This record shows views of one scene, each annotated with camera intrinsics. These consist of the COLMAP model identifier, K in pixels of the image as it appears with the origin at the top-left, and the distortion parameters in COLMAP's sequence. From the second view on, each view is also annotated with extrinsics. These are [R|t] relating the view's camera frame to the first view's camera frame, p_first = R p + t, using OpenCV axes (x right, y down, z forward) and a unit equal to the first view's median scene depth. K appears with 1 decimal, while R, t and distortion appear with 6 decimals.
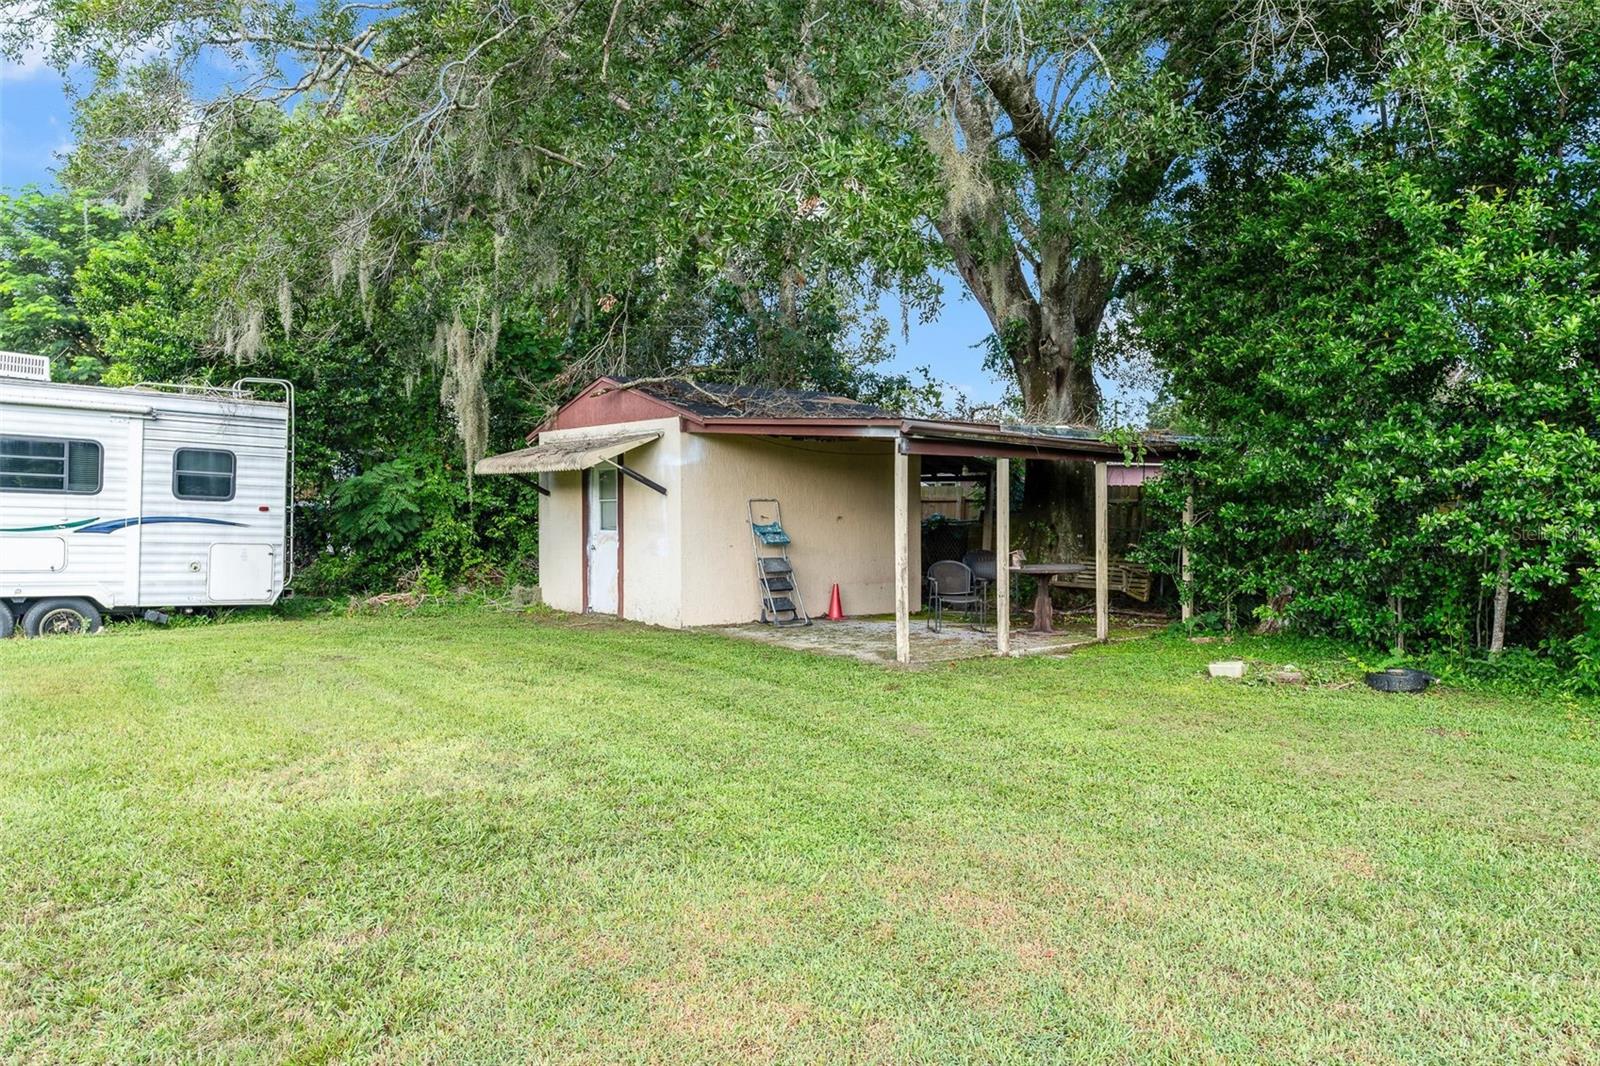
lens RADIAL K [[1113.6, 0, 800.0], [0, 1113.6, 533.0], [0, 0, 1]] dist [0.003010, 0.002173]
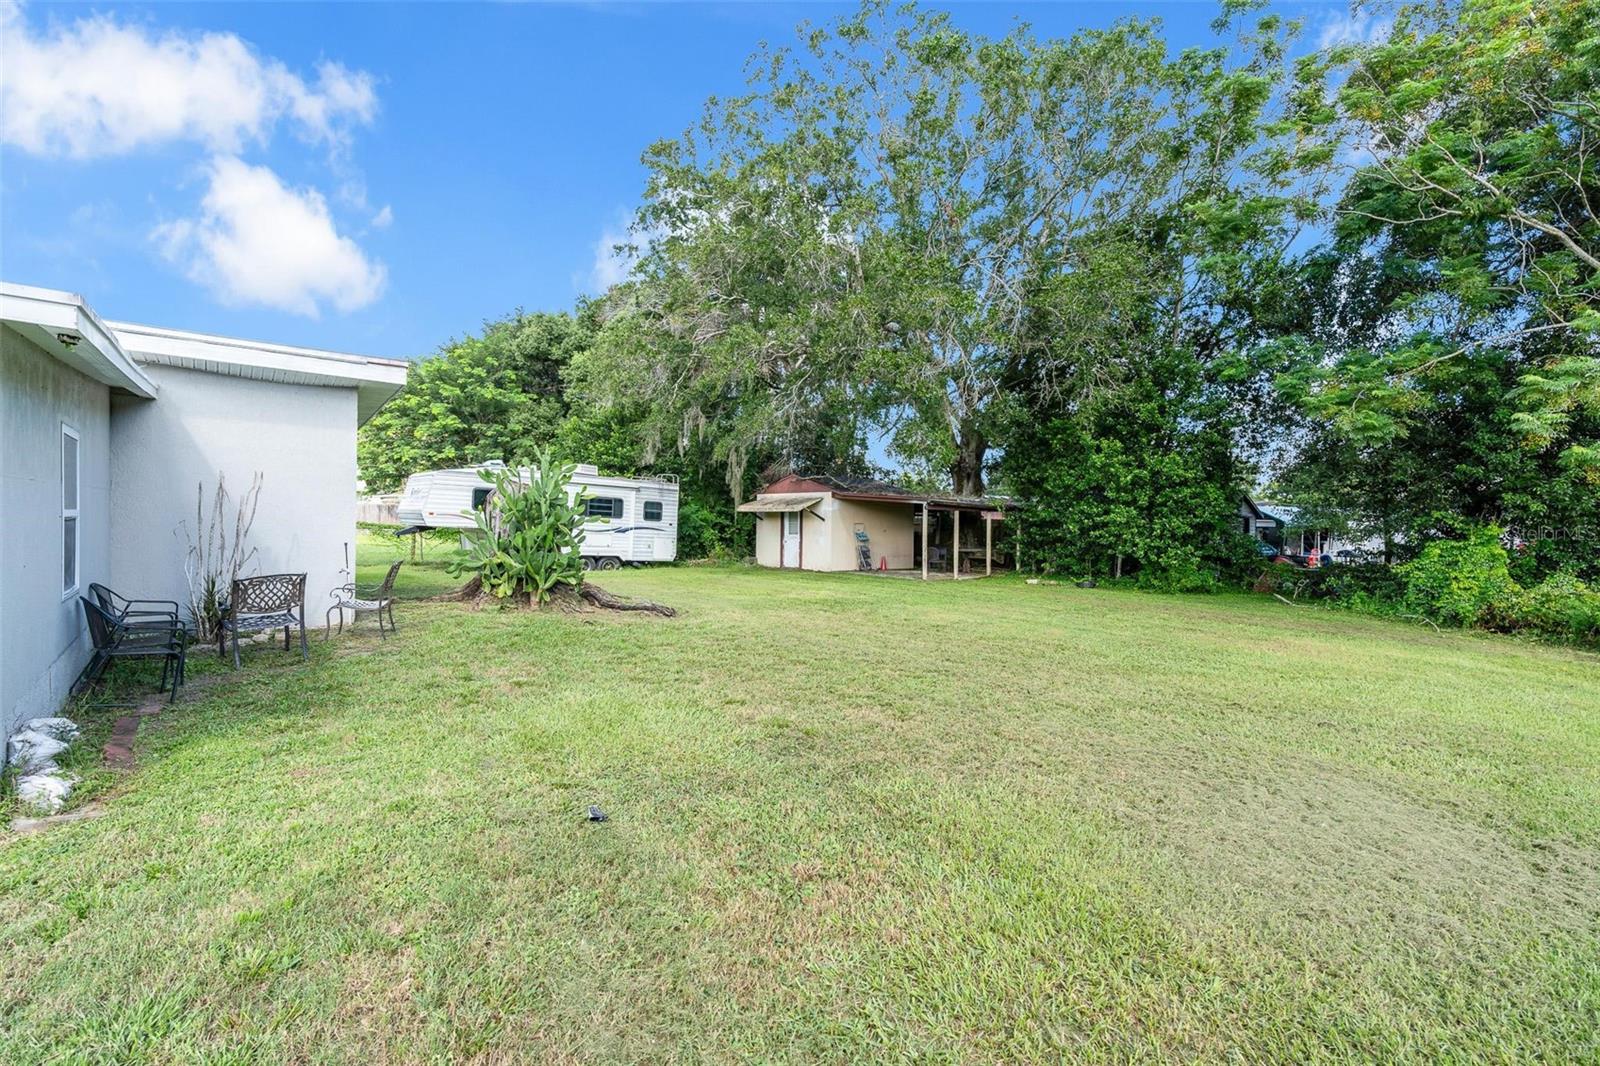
lens RADIAL K [[715.9, 0, 796.3], [0, 715.9, 534.4], [0, 0, 1]] dist [-0.009703, 0.003988]
pose [[0.998849, 0.012483, 0.046303, -0.272451], [-0.012006, 0.999872, -0.010555, 0.016380], [-0.046429, 0.009987, 0.998872, -0.712213]]
